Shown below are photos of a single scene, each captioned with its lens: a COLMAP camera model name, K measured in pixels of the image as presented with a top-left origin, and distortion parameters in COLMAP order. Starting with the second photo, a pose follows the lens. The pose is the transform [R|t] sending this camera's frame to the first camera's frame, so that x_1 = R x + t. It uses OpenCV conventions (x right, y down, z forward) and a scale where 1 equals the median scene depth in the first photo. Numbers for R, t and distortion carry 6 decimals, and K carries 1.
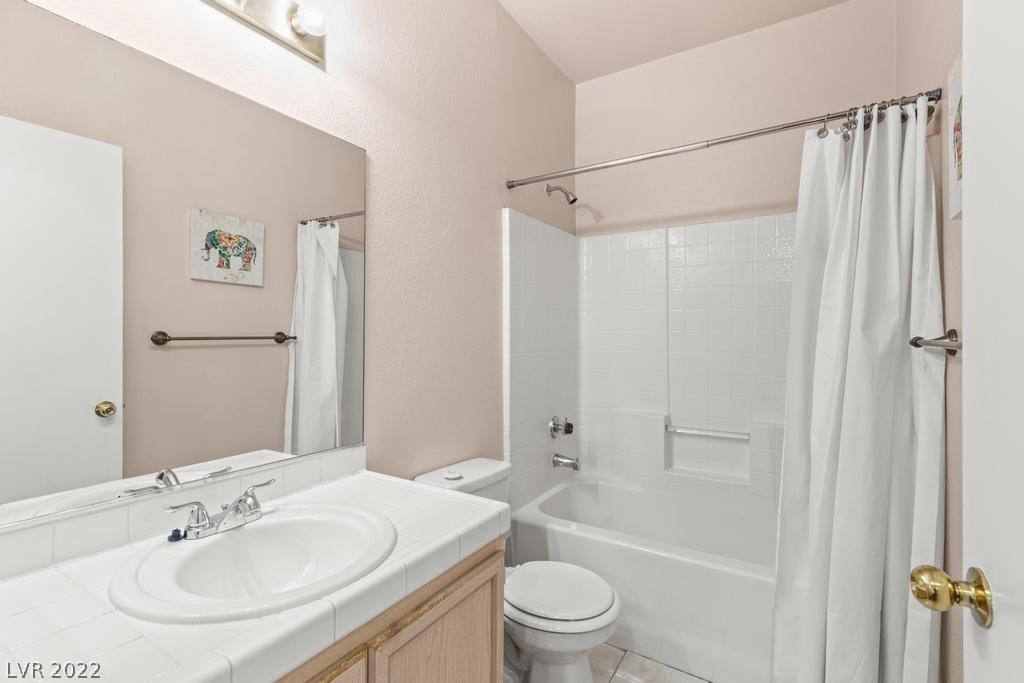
lens RADIAL K [[466.0, 0, 534.6], [0, 466.0, 340.0], [0, 0, 1]] dist [0.006448, -0.001510]
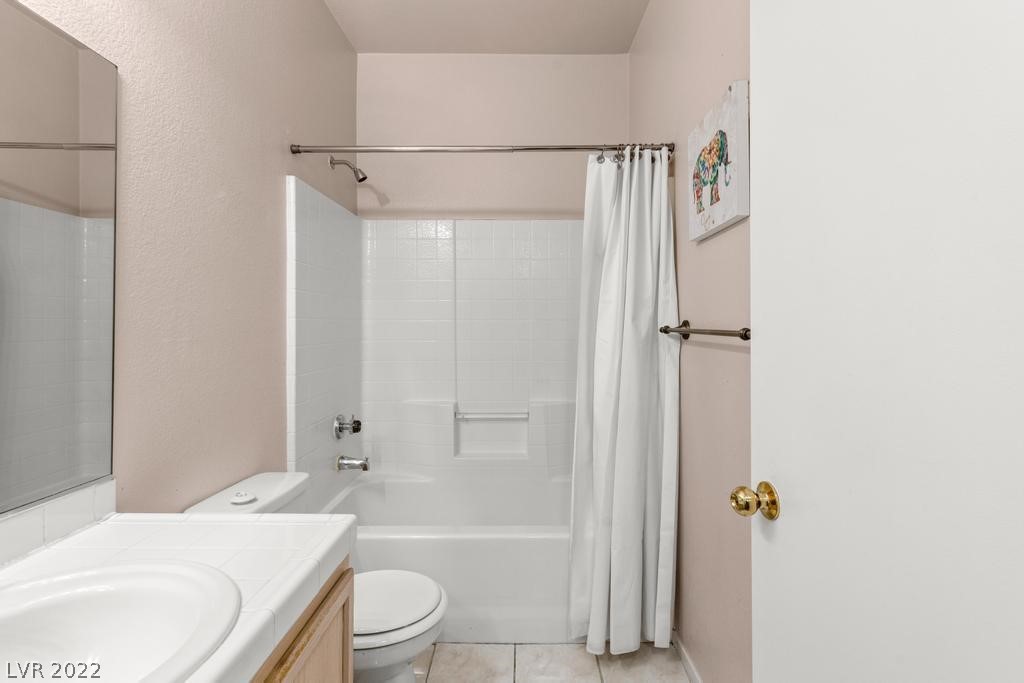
lens RADIAL K [[466.0, 0, 548.2], [0, 466.0, 326.9], [0, 0, 1]] dist [0.006448, -0.001510]
pose [[0.853248, -0.002466, 0.521500, -0.136977], [0.005742, 0.999973, -0.004667, 0.000869], [-0.521474, 0.006977, 0.853239, 0.033064]]
